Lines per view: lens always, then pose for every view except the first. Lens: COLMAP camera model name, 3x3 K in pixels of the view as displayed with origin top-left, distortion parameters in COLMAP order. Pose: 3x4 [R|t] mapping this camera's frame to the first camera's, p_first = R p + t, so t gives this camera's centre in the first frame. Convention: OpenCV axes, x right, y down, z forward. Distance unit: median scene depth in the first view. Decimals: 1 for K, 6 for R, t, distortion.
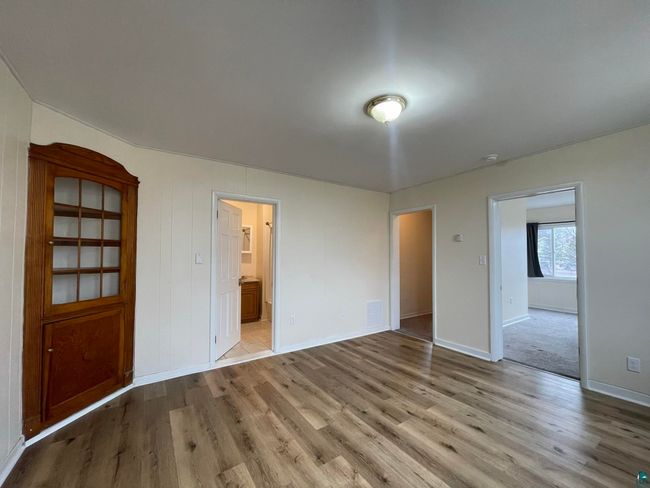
lens RADIAL K [[262.2, 0, 321.7], [0, 262.2, 245.3], [0, 0, 1]] dist [-0.001318, 0.000169]
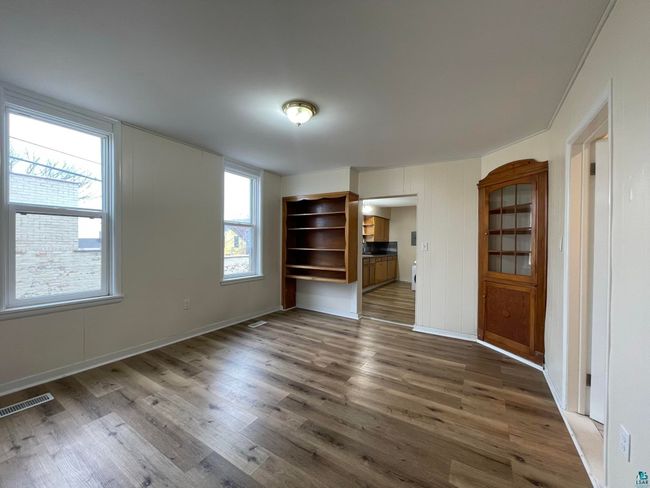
lens RADIAL K [[262.2, 0, 321.7], [0, 262.2, 245.3], [0, 0, 1]] dist [-0.001318, 0.000169]
pose [[-0.910234, -0.007980, -0.414017, 0.531620], [0.004735, 0.999548, -0.029677, 0.091428], [0.414067, -0.028973, -0.909785, 1.751881]]
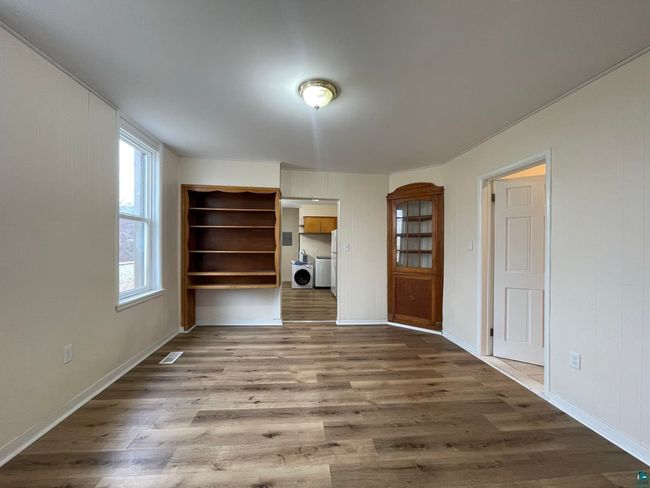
lens RADIAL K [[262.2, 0, 321.7], [0, 262.2, 245.3], [0, 0, 1]] dist [-0.001318, 0.000169]
pose [[-0.472173, -0.002817, -0.881502, 0.942689], [0.026935, 0.999482, -0.017622, 0.067503], [0.881094, -0.032064, -0.471852, 1.236235]]
